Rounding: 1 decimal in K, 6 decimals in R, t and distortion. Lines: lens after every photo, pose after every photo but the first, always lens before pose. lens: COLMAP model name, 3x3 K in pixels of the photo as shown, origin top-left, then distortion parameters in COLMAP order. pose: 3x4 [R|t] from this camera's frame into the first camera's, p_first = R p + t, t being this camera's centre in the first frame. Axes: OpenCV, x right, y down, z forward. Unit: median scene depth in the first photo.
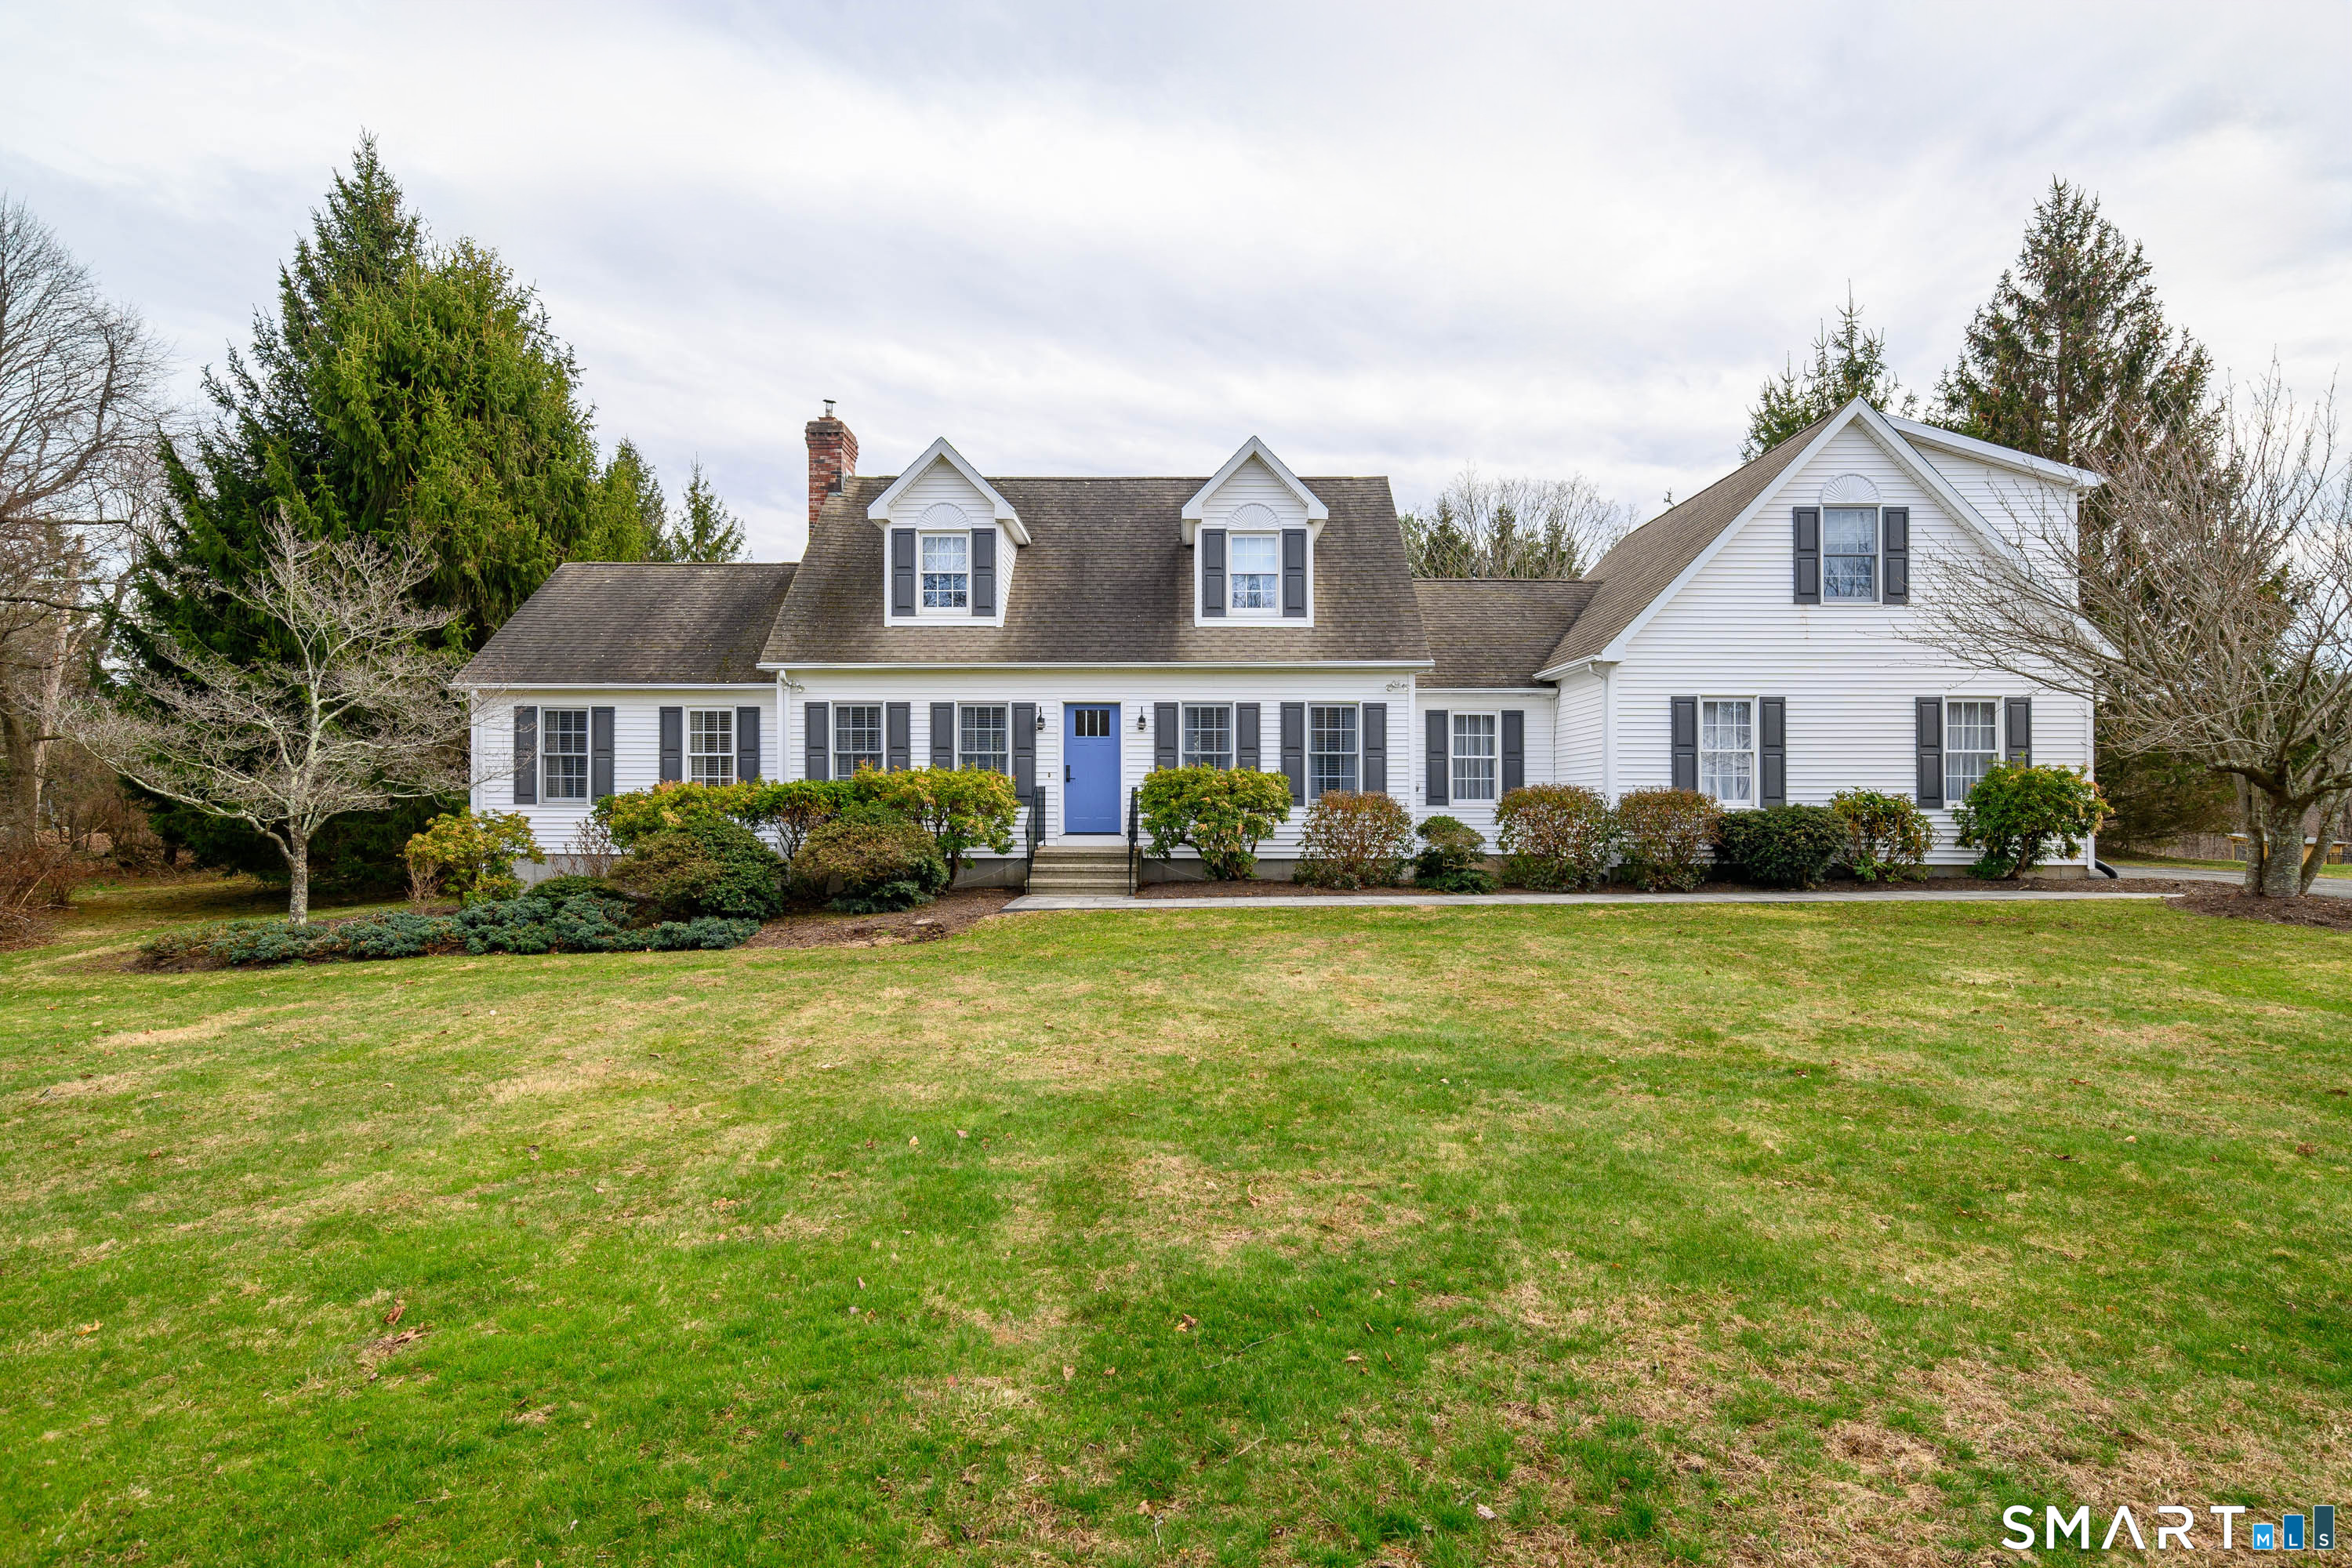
lens RADIAL K [[1197.3, 0, 1177.8], [0, 1197.3, 799.3], [0, 0, 1]] dist [-0.001927, 0.003165]
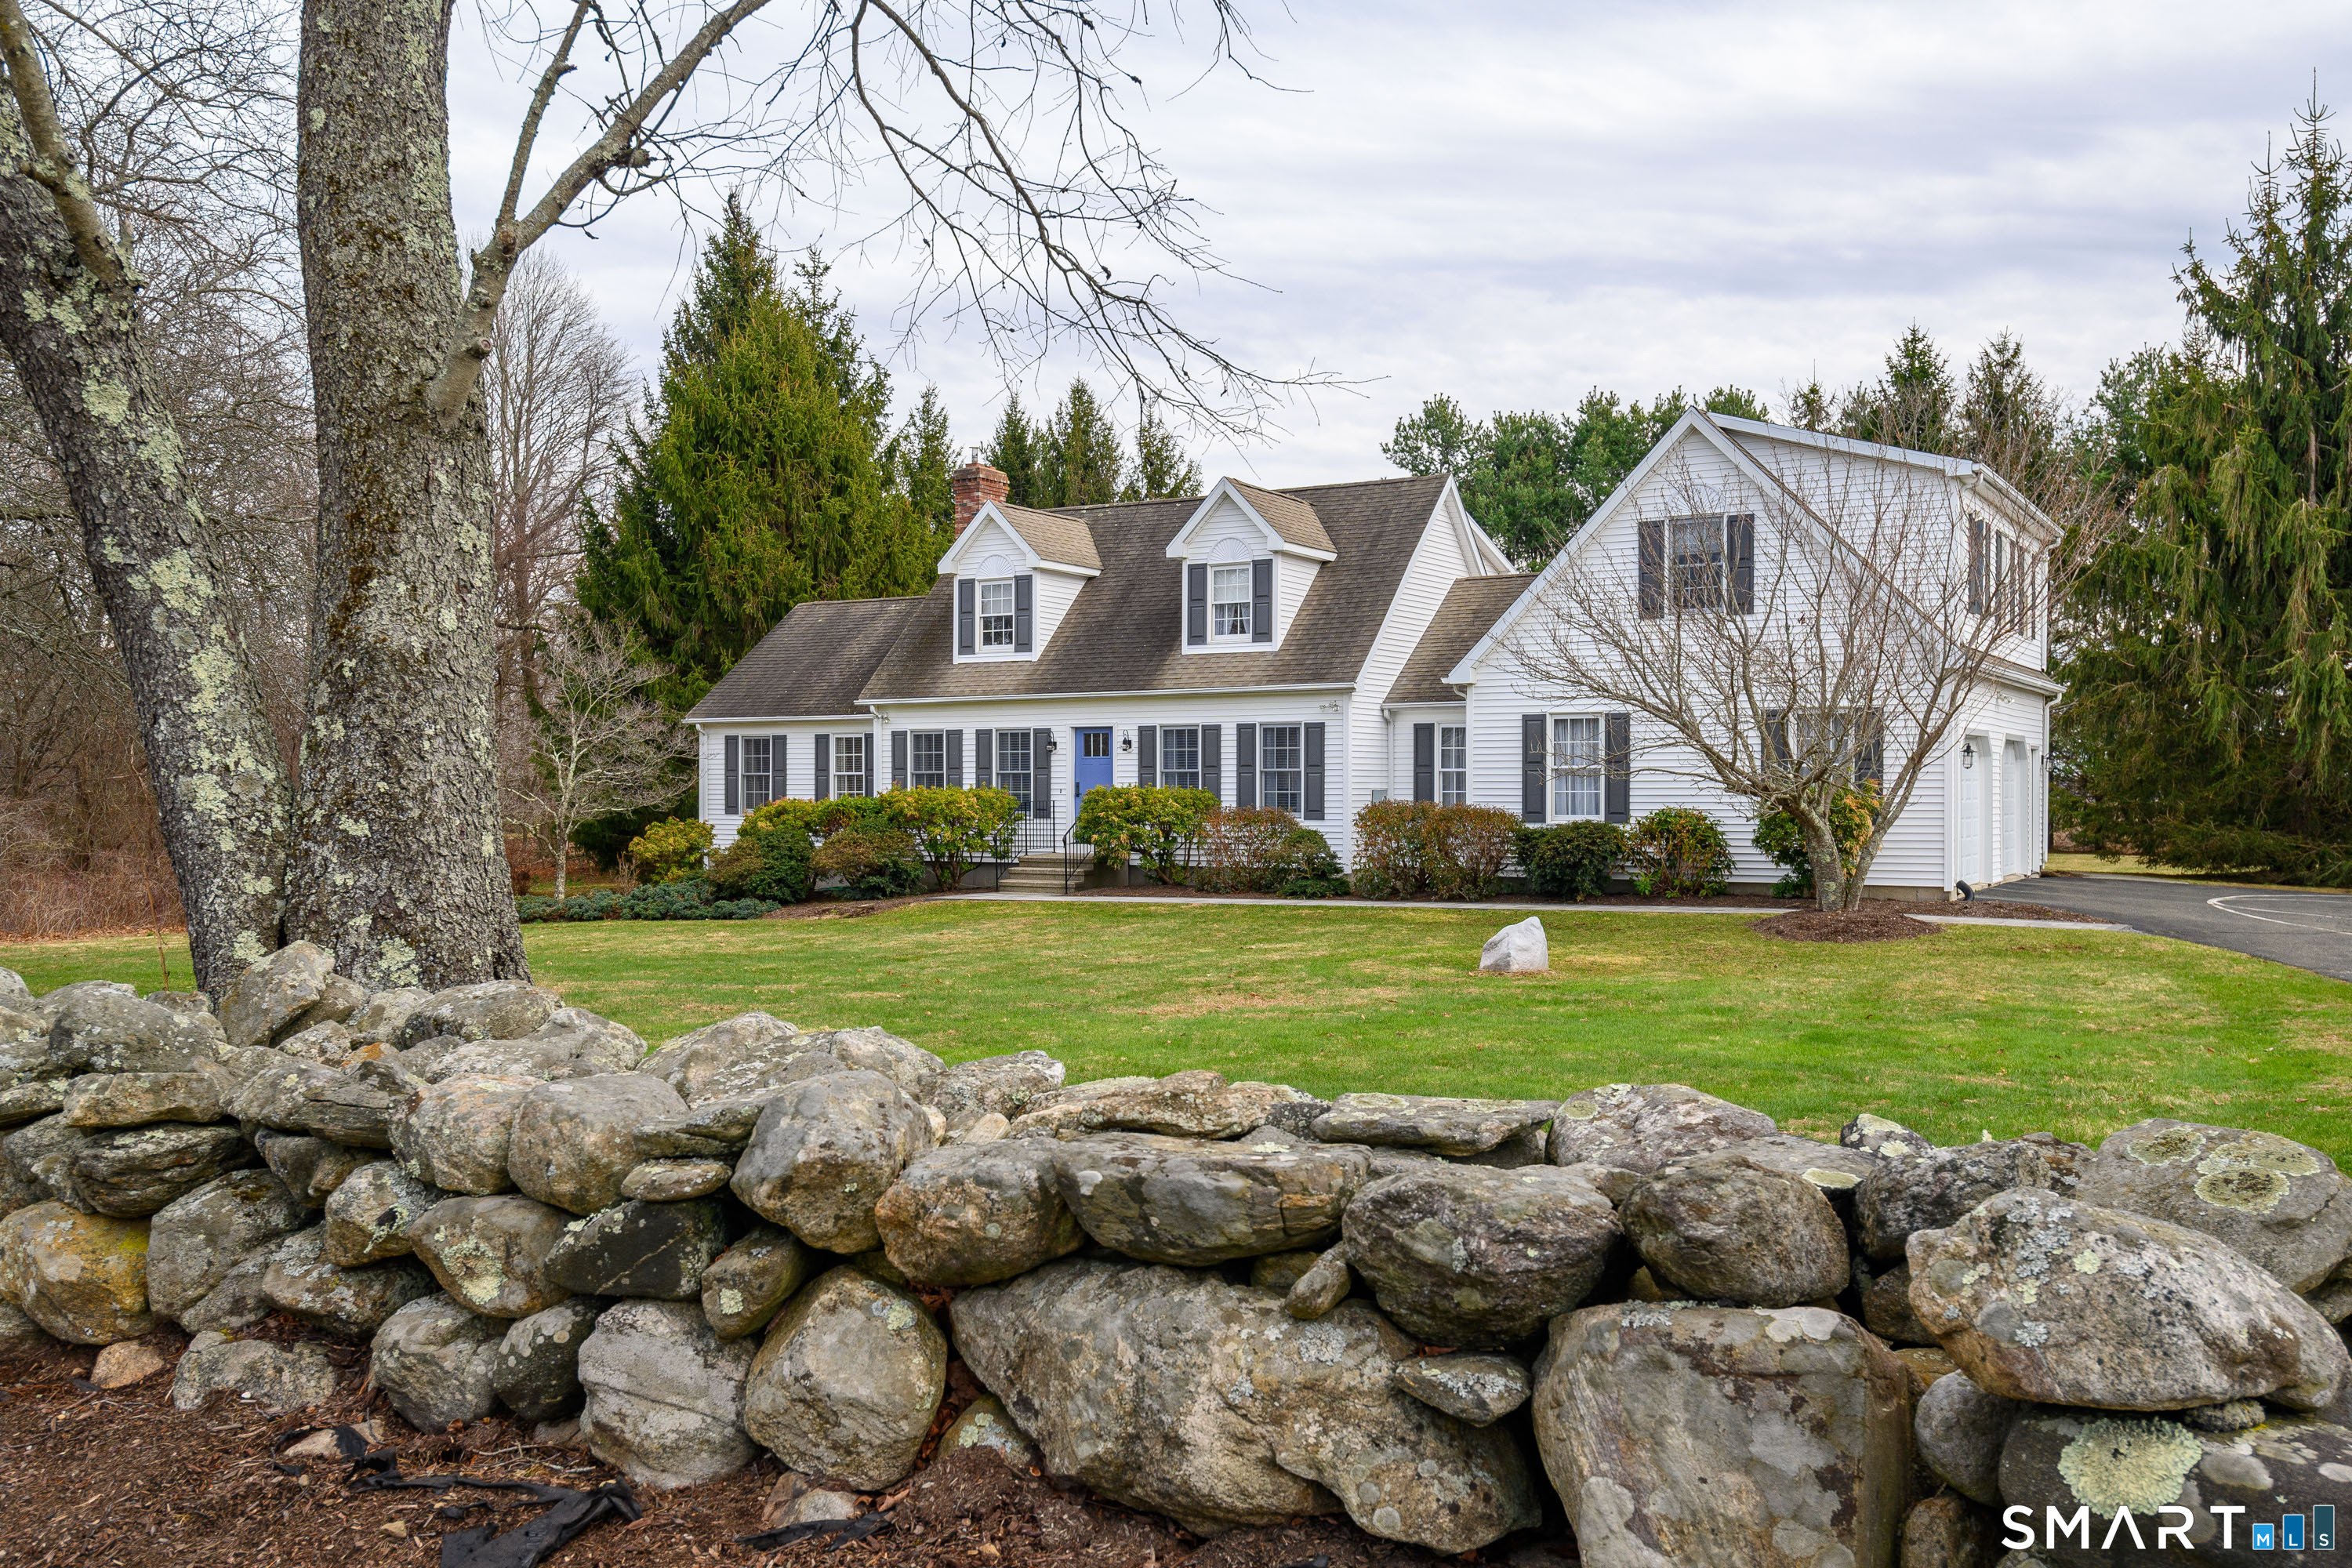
lens RADIAL K [[2147.1, 0, 1176.1], [0, 2147.1, 785.4], [0, 0, 1]] dist [0.044265, 0.000774]
pose [[0.849644, -0.003173, -0.527347, 1.059289], [0.000318, 0.999985, -0.005504, -0.014366], [0.527356, 0.004508, 0.849632, -0.674983]]
